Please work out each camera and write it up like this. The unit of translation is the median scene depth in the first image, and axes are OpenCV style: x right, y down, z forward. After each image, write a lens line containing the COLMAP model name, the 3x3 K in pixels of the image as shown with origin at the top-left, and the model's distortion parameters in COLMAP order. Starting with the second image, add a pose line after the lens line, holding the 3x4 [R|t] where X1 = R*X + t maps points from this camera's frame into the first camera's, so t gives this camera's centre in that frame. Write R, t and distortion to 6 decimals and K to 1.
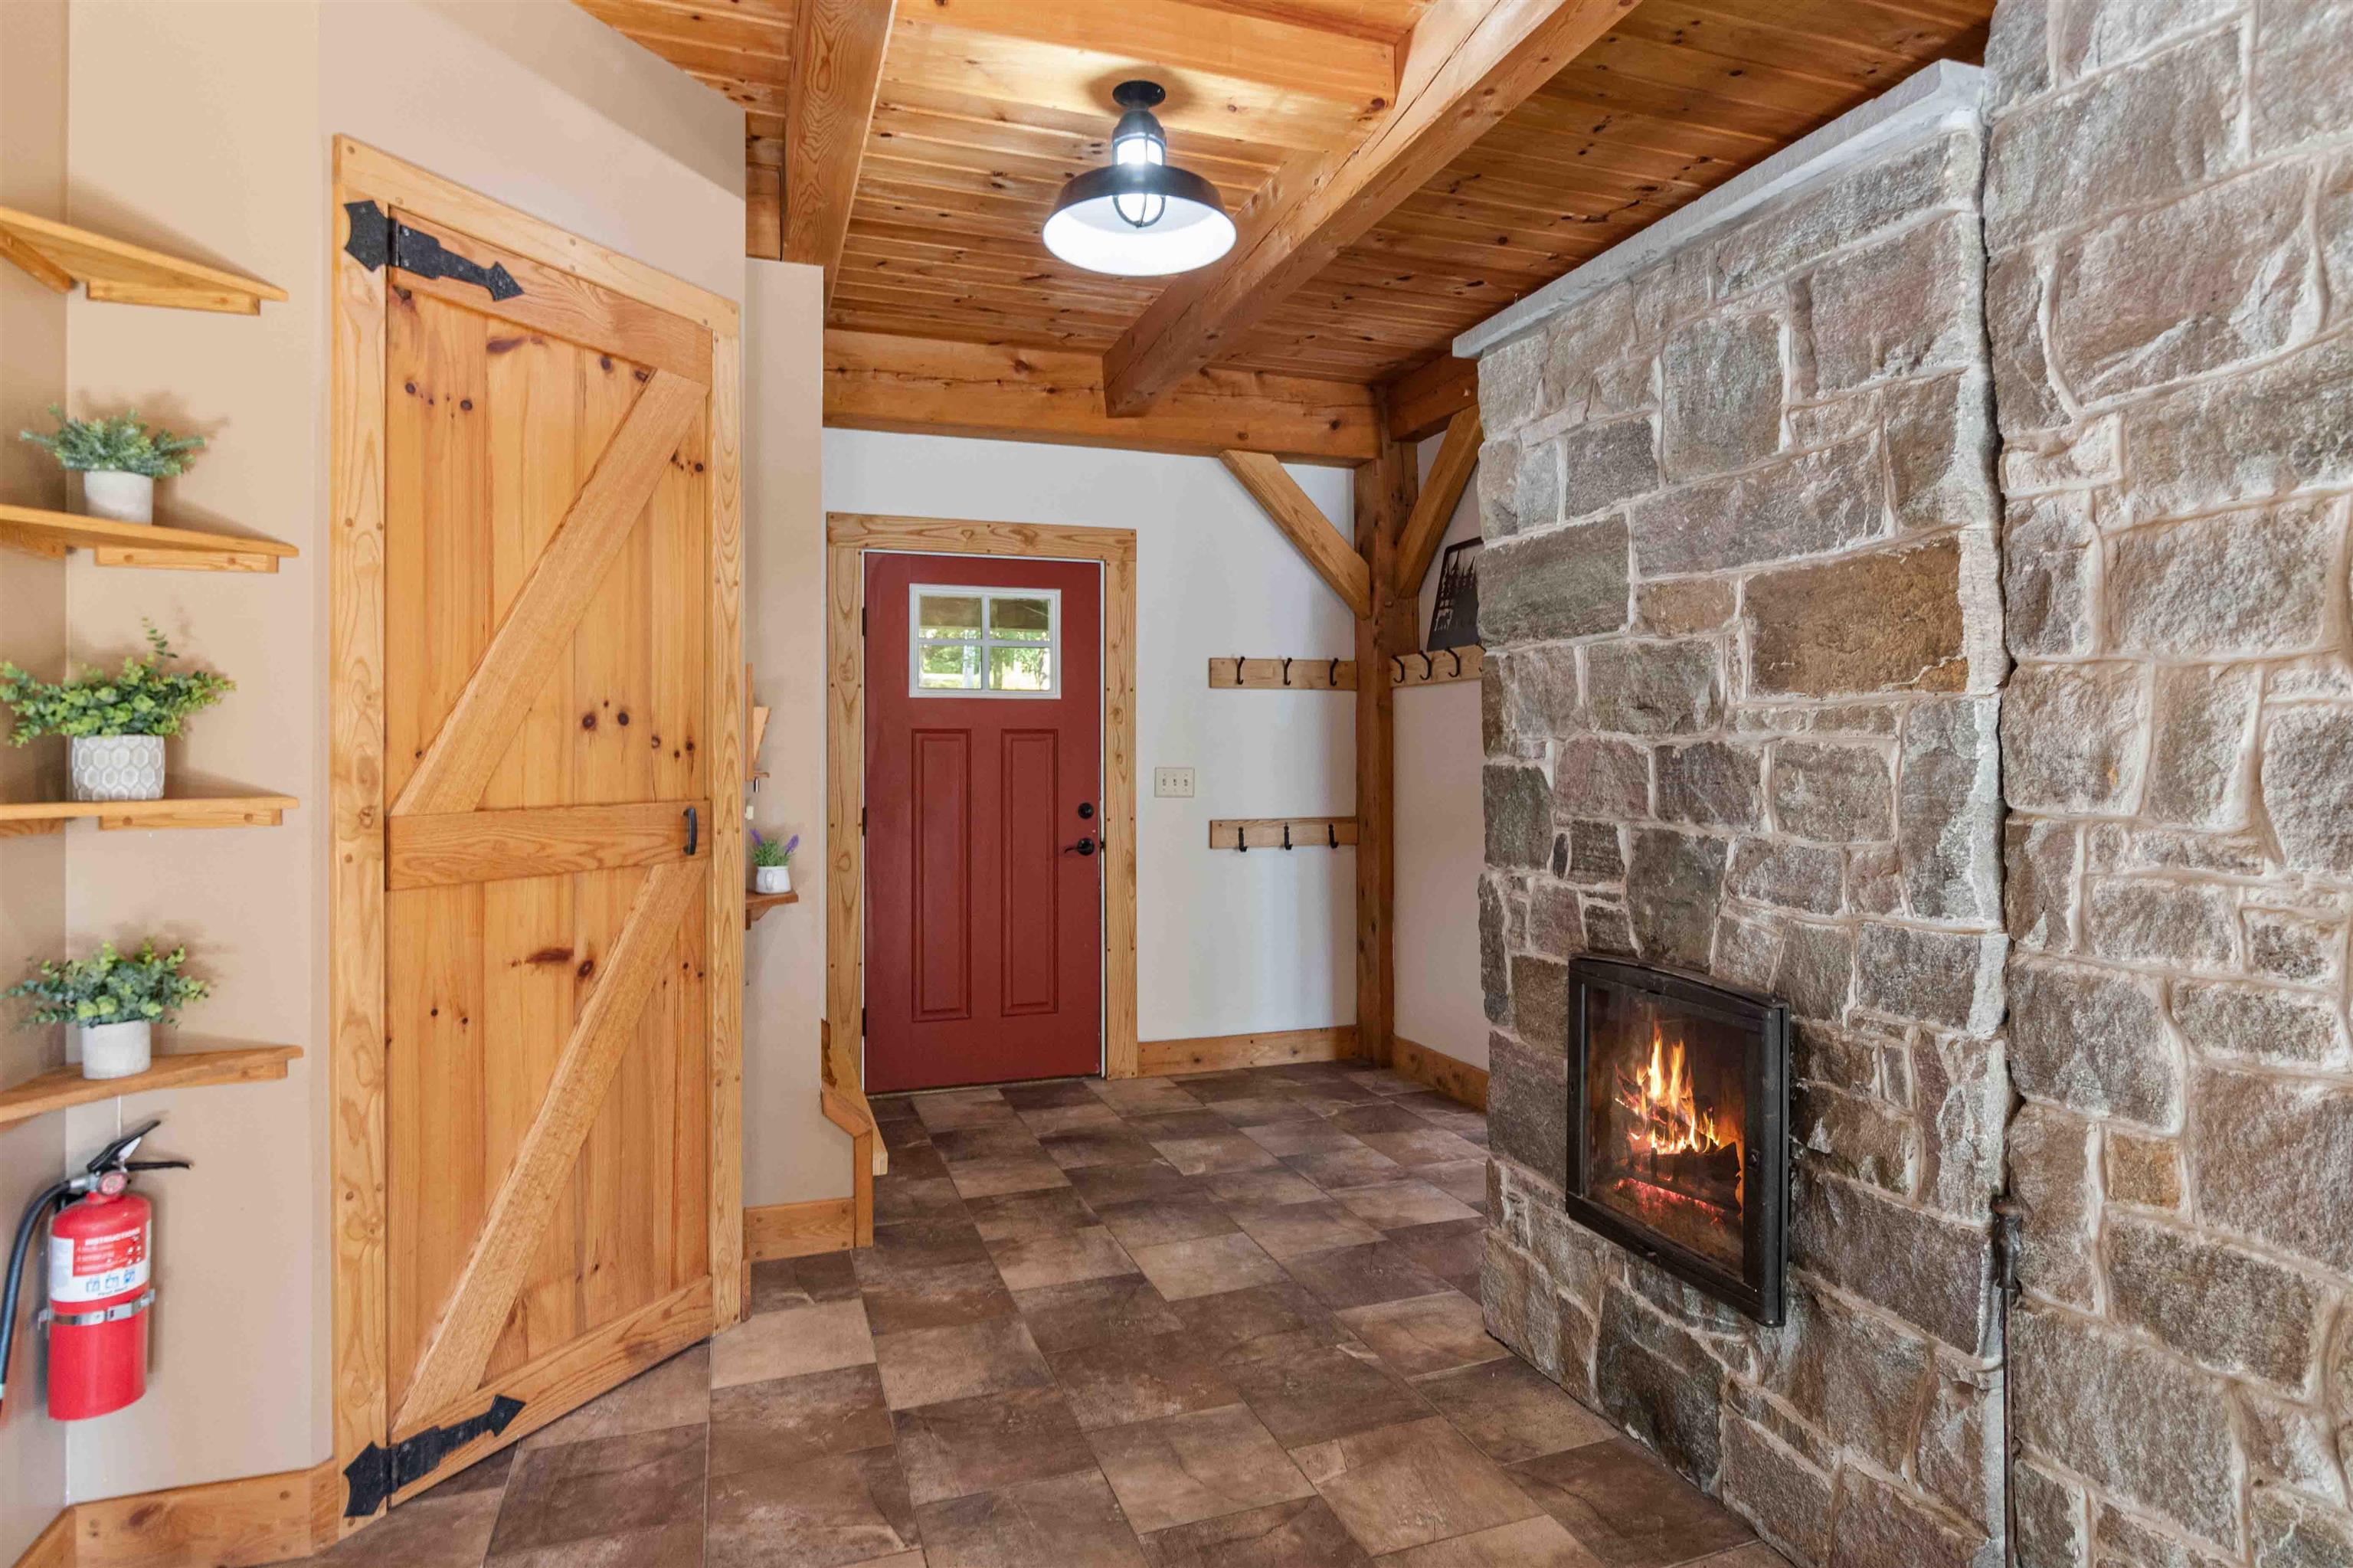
lens RADIAL K [[1274.8, 0, 1167.6], [0, 1274.8, 743.3], [0, 0, 1]] dist [-0.001627, 0.000651]
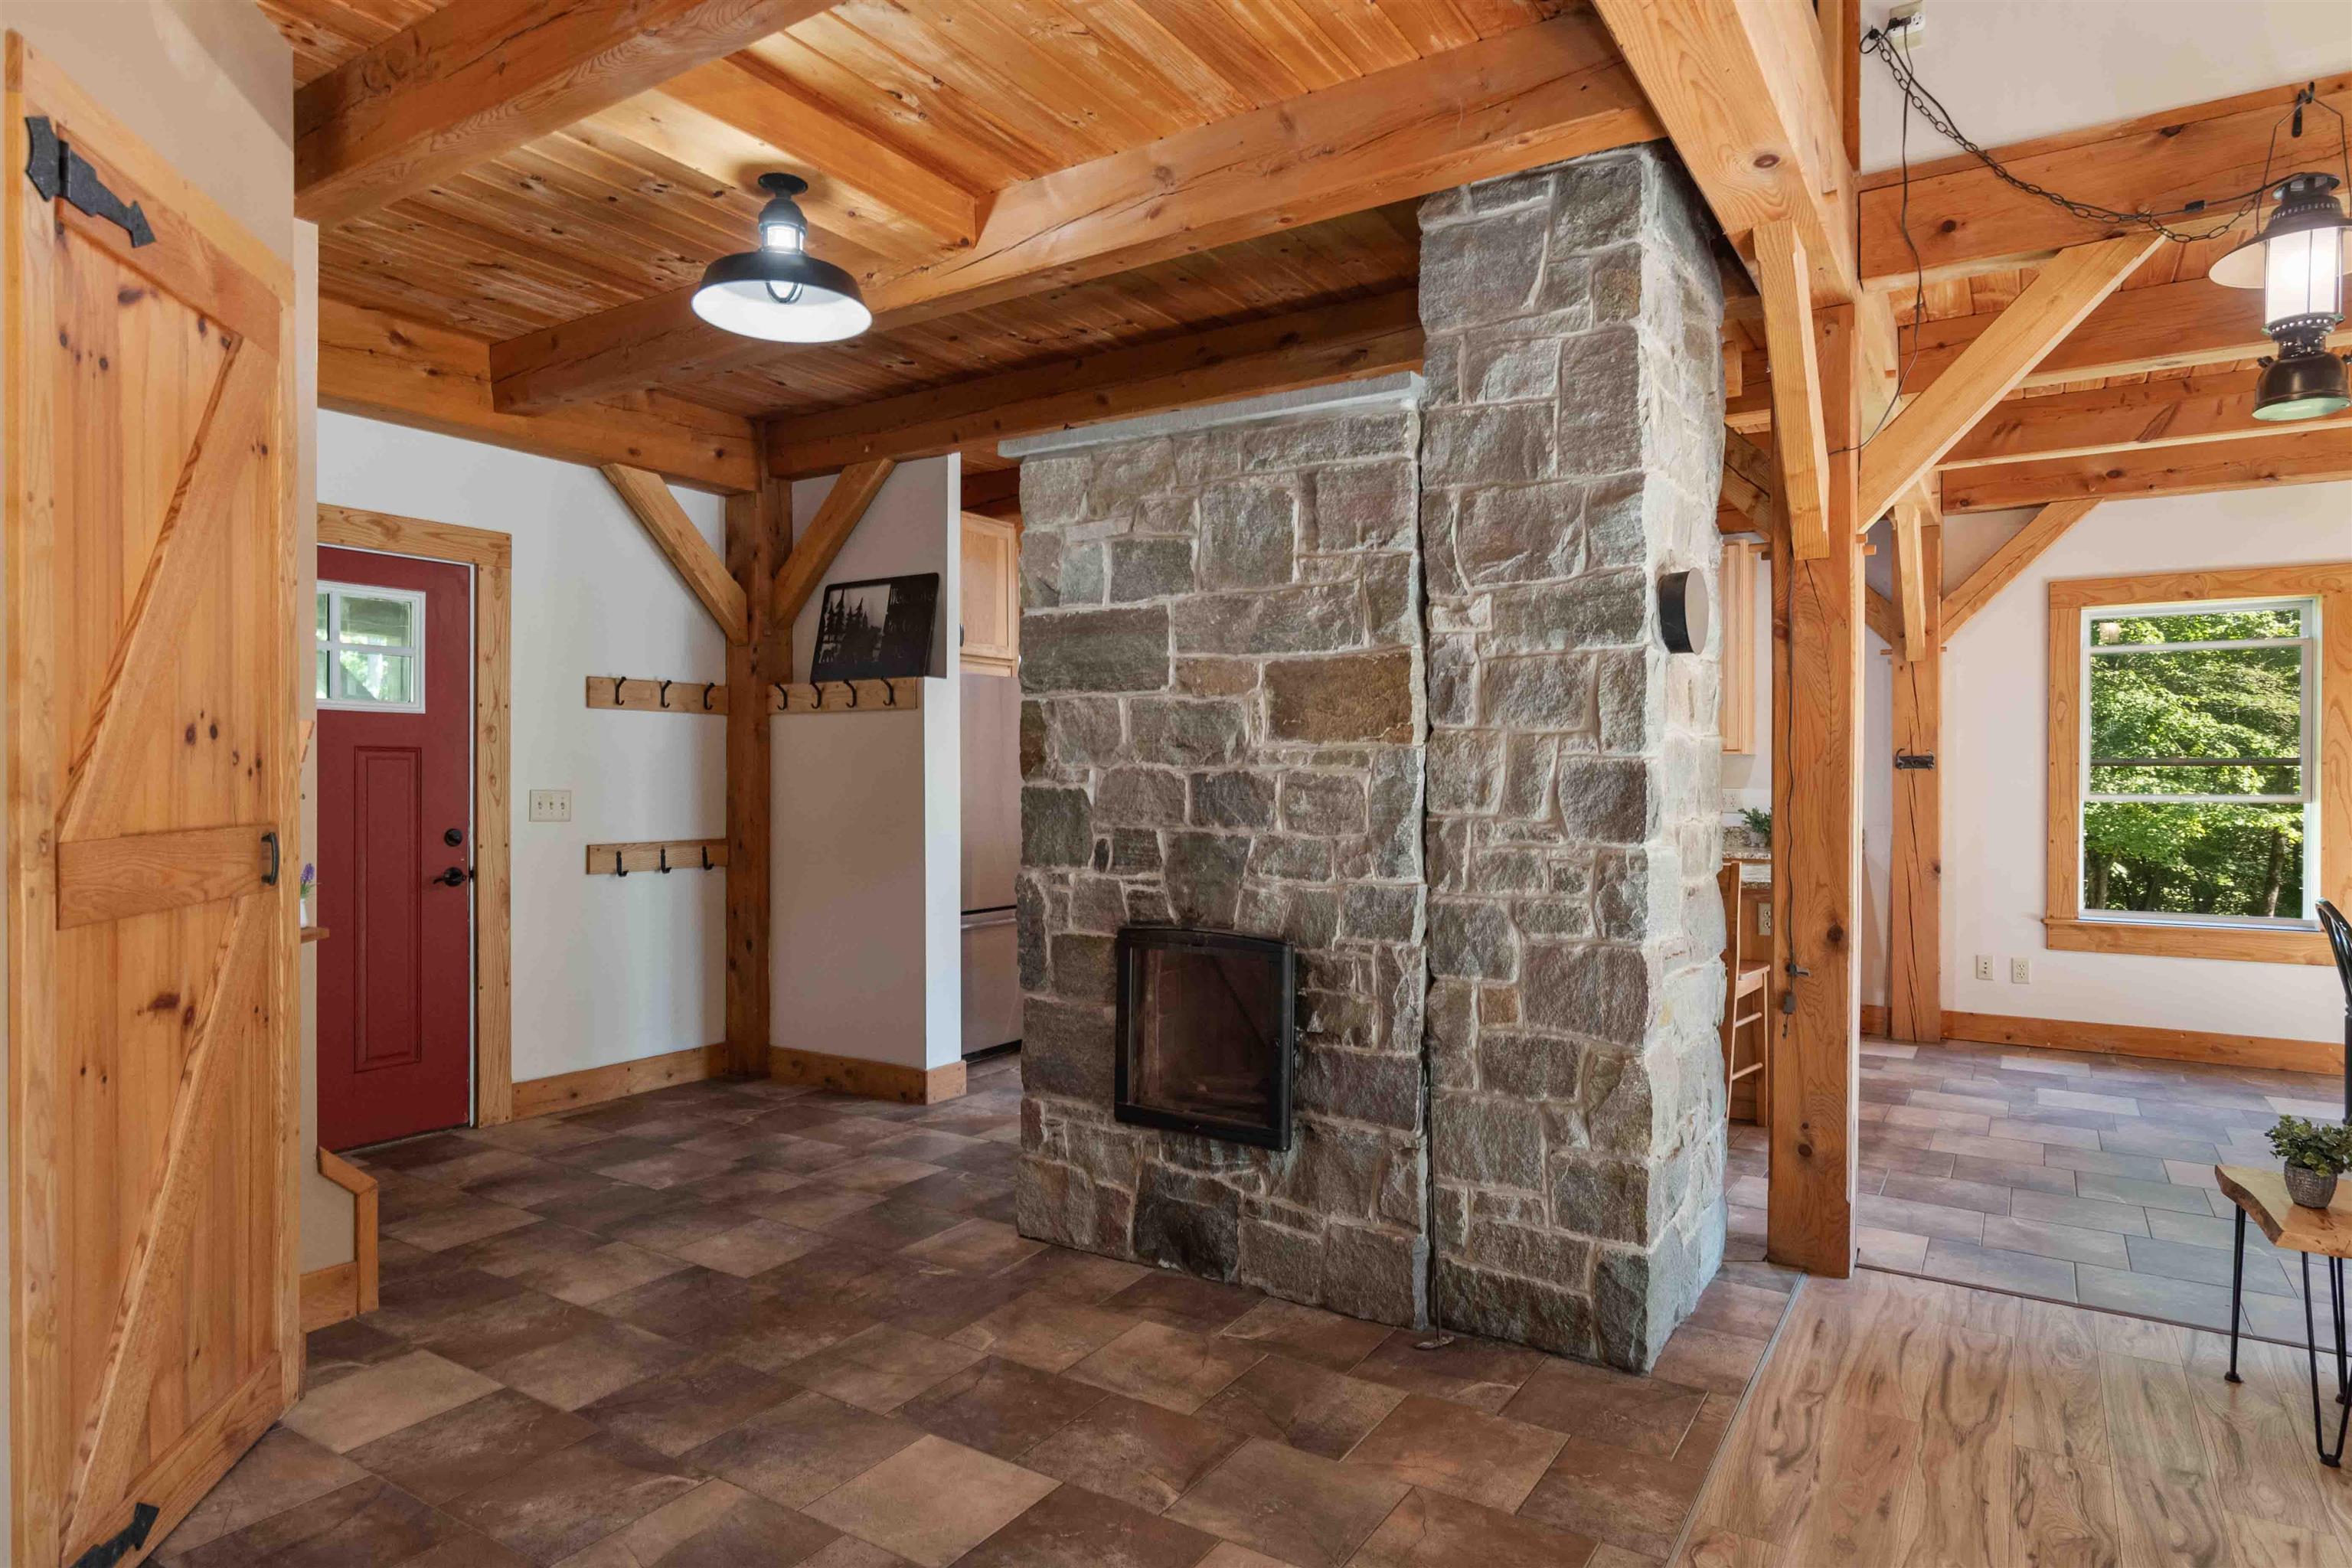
lens RADIAL K [[1346.5, 0, 1176.0], [0, 1346.5, 784.0], [0, 0, 1]] dist [0.005574, 0.001262]
pose [[0.787295, 0.003680, 0.616566, -0.572273], [-0.011473, 0.999897, 0.008681, 0.001032], [-0.616470, -0.013908, 0.787256, -0.175262]]
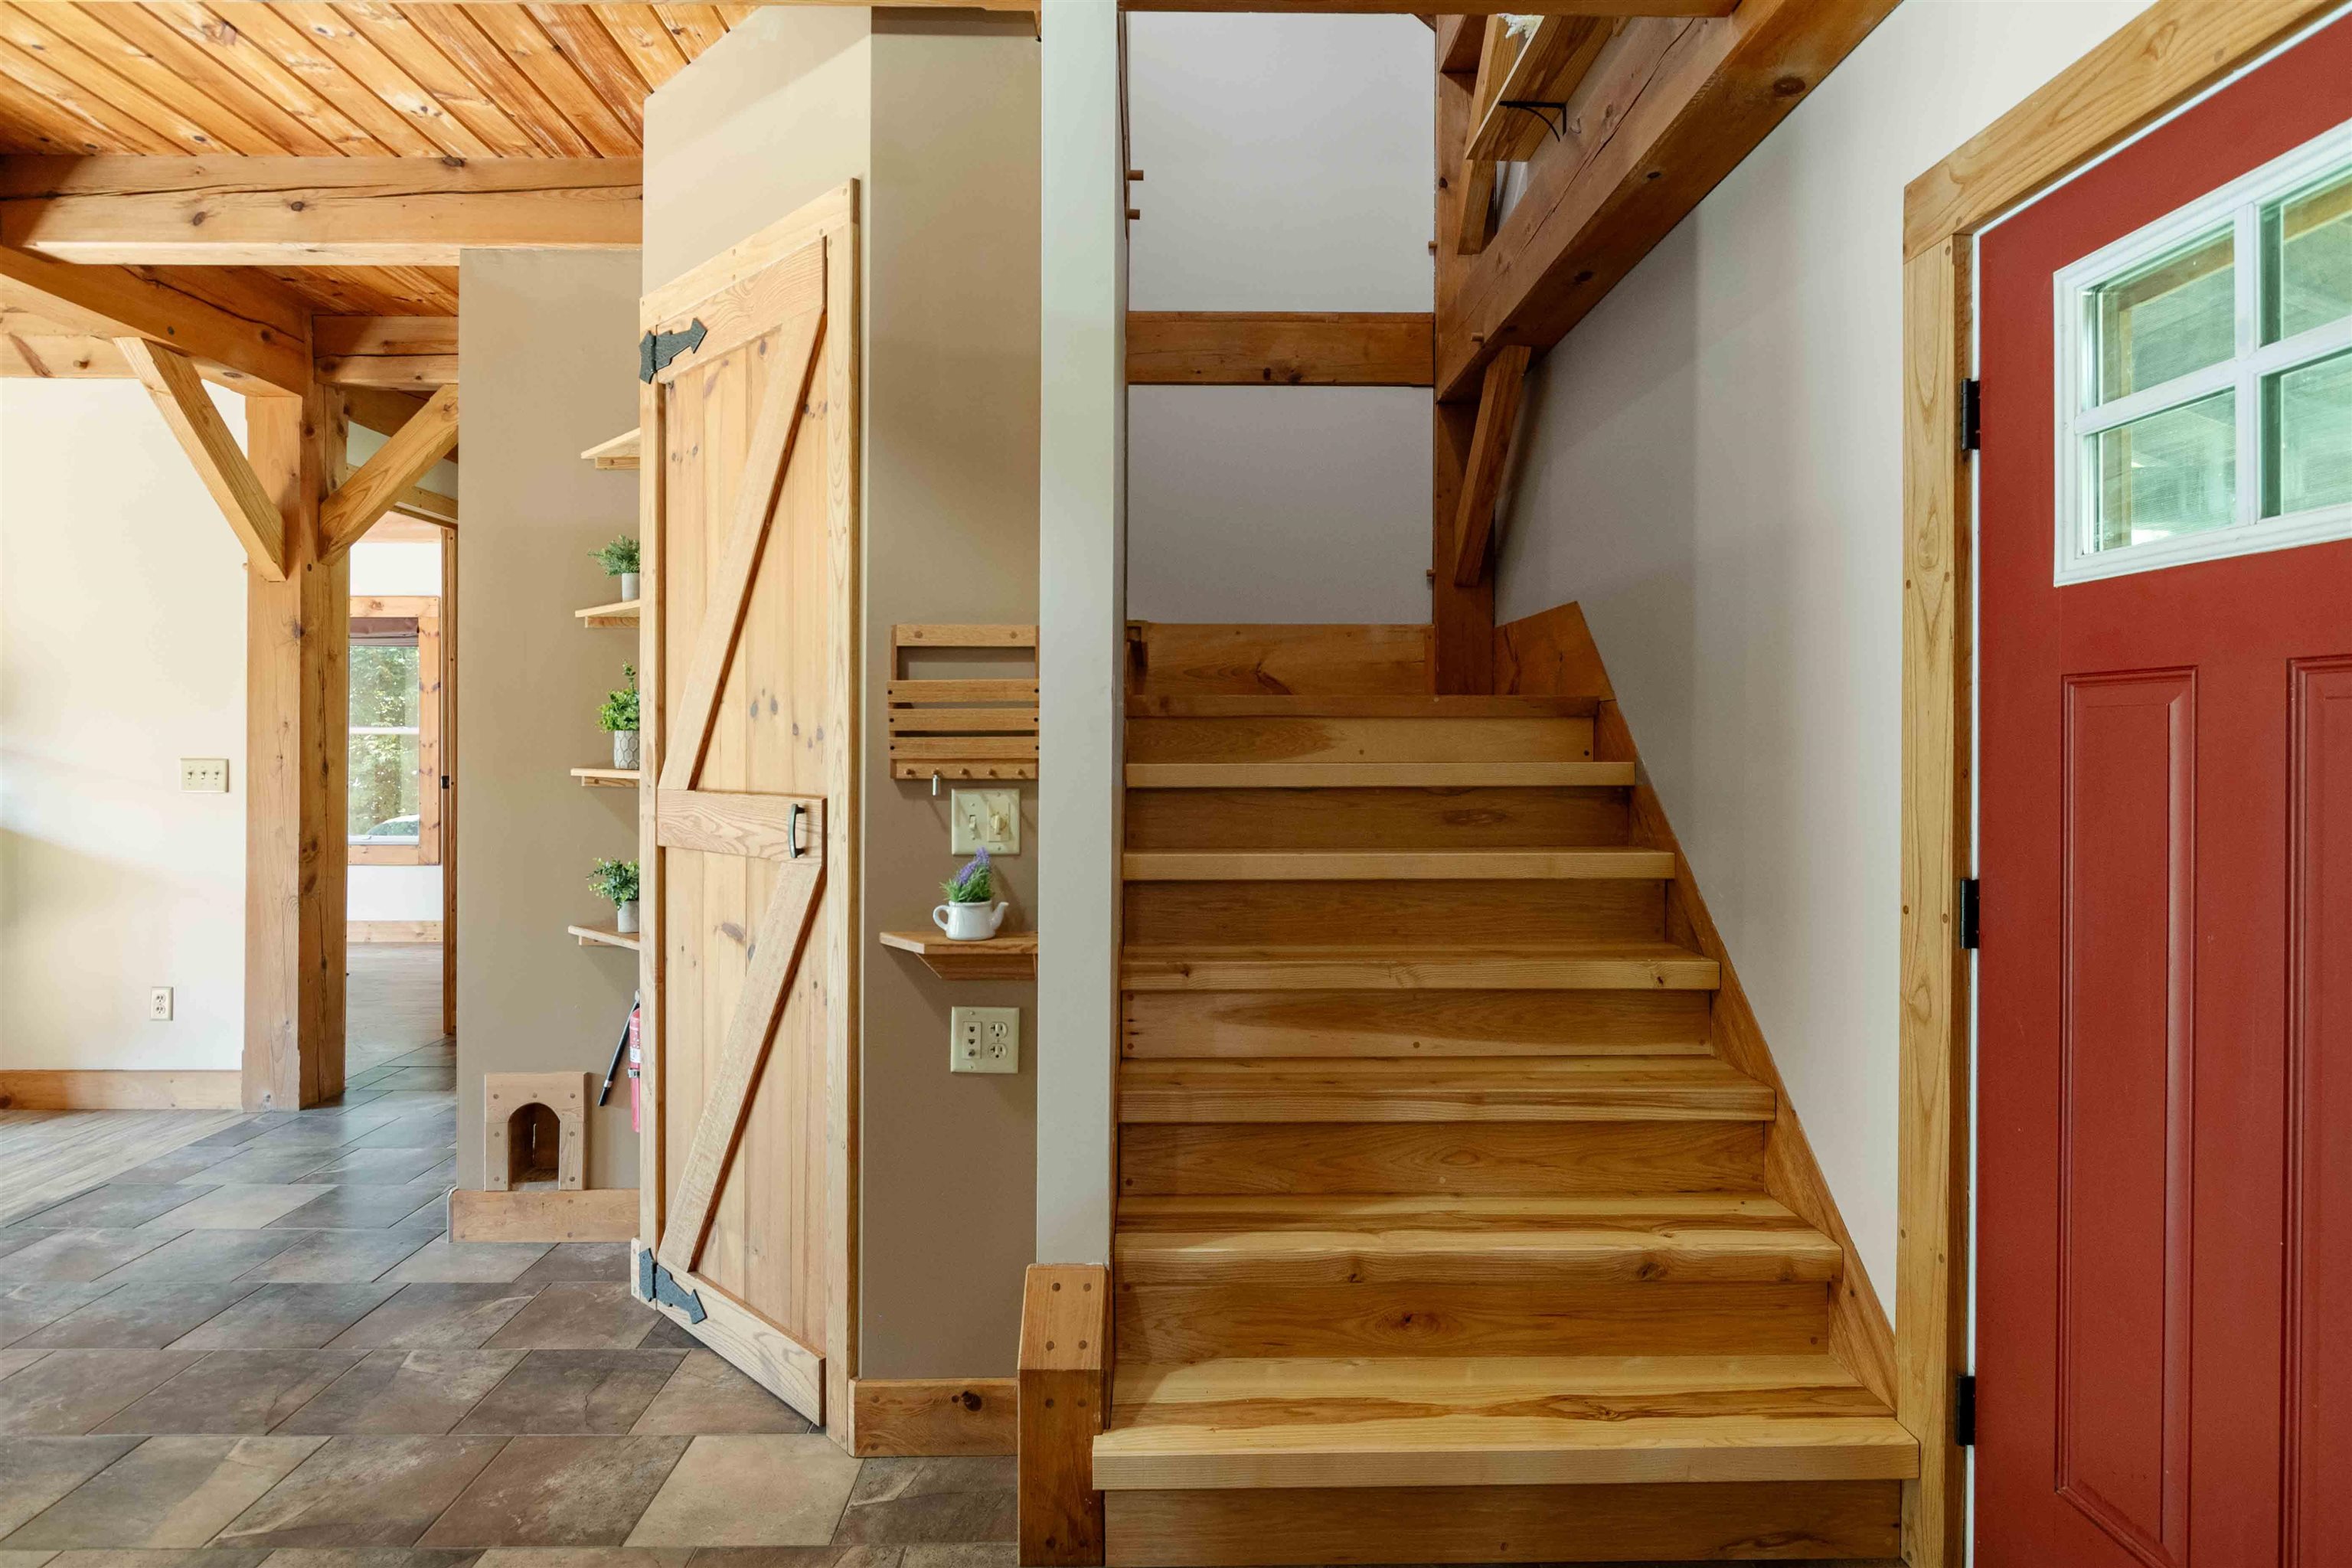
lens RADIAL K [[1263.7, 0, 1172.1], [0, 1263.7, 743.4], [0, 0, 1]] dist [-0.003260, -0.000877]
pose [[-0.309592, 0.005725, -0.950852, 0.466530], [0.009224, 0.999953, 0.003017, 0.010128], [0.950825, -0.007836, -0.309630, 1.890824]]
